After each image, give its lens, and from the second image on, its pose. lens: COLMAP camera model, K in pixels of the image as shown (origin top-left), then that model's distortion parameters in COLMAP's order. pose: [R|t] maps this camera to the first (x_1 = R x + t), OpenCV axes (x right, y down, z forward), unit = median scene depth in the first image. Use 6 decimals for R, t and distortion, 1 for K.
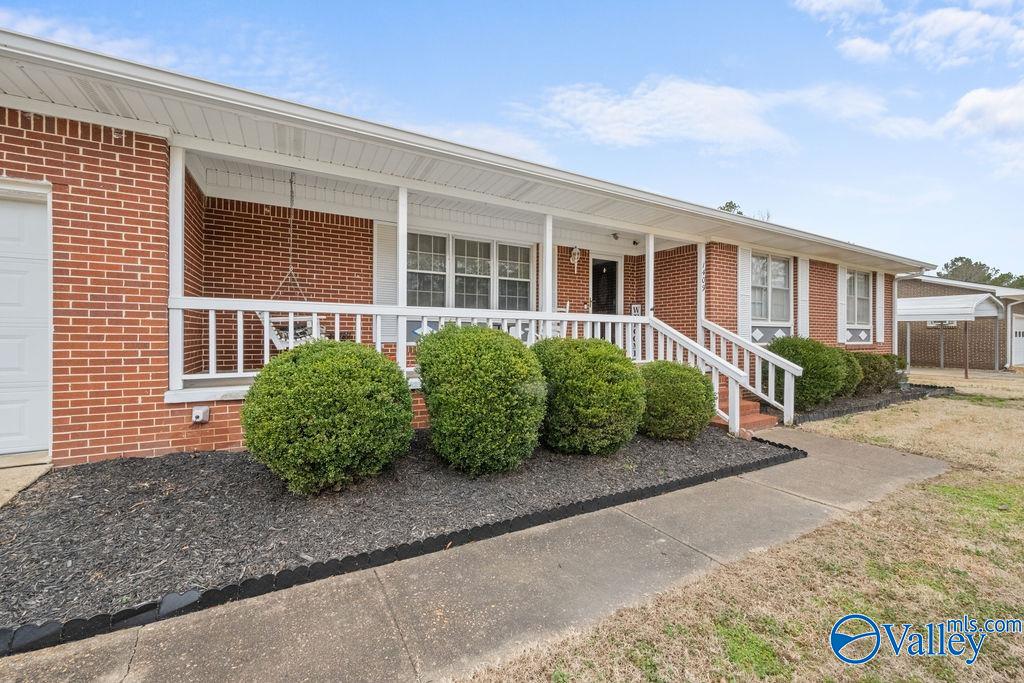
lens RADIAL K [[402.2, 0, 510.5], [0, 402.2, 335.9], [0, 0, 1]] dist [0.000332, 0.000306]
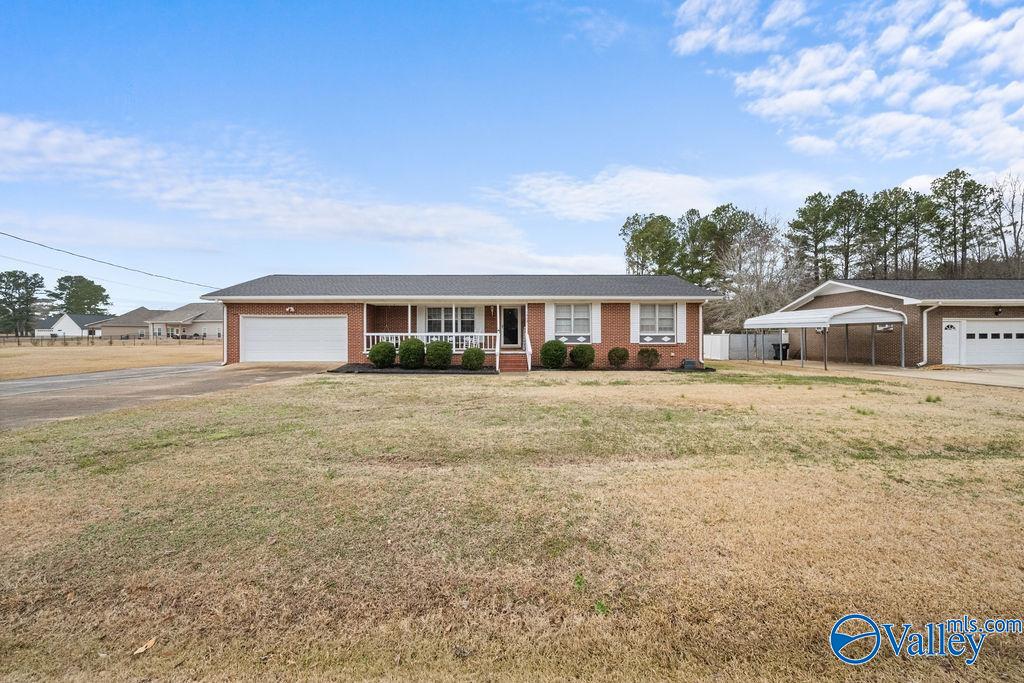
lens RADIAL K [[402.2, 0, 514.4], [0, 402.2, 341.0], [0, 0, 1]] dist [0.000332, 0.000306]
pose [[0.879621, -0.003731, -0.475660, 1.487450], [0.005320, 0.999984, 0.001995, 0.001004], [0.475645, -0.004285, 0.879627, -1.178600]]
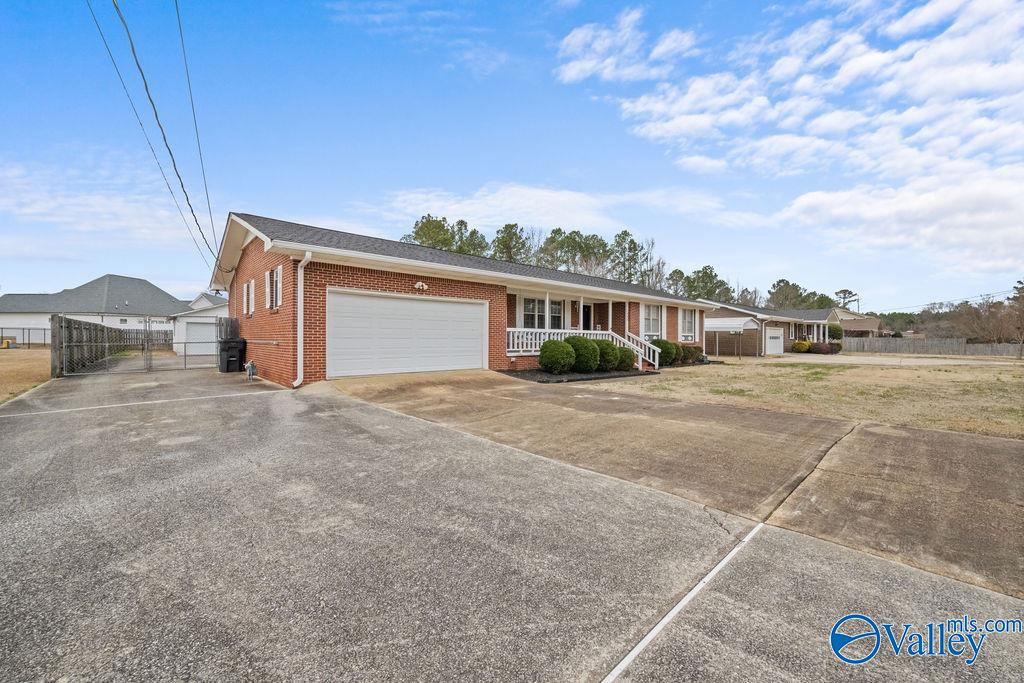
lens RADIAL K [[402.2, 0, 509.5], [0, 402.2, 338.1], [0, 0, 1]] dist [0.000332, 0.000306]
pose [[0.974422, -0.000306, 0.224724, -0.743722], [0.001022, 0.999995, -0.003072, 0.003935], [-0.224722, 0.003223, 0.974418, -1.187991]]
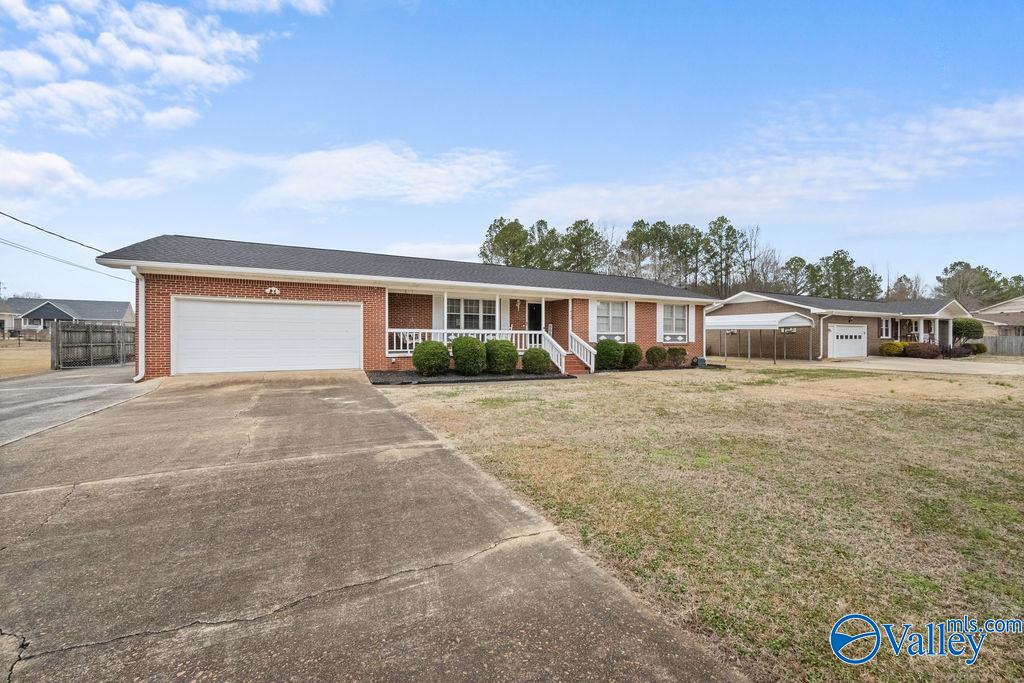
lens RADIAL K [[402.2, 0, 511.9], [0, 402.2, 340.7], [0, 0, 1]] dist [0.000332, 0.000306]
pose [[0.998896, -0.002736, -0.046898, 0.227656], [0.002915, 0.999989, 0.003740, 0.001046], [0.046887, -0.003873, 0.998893, -1.217727]]
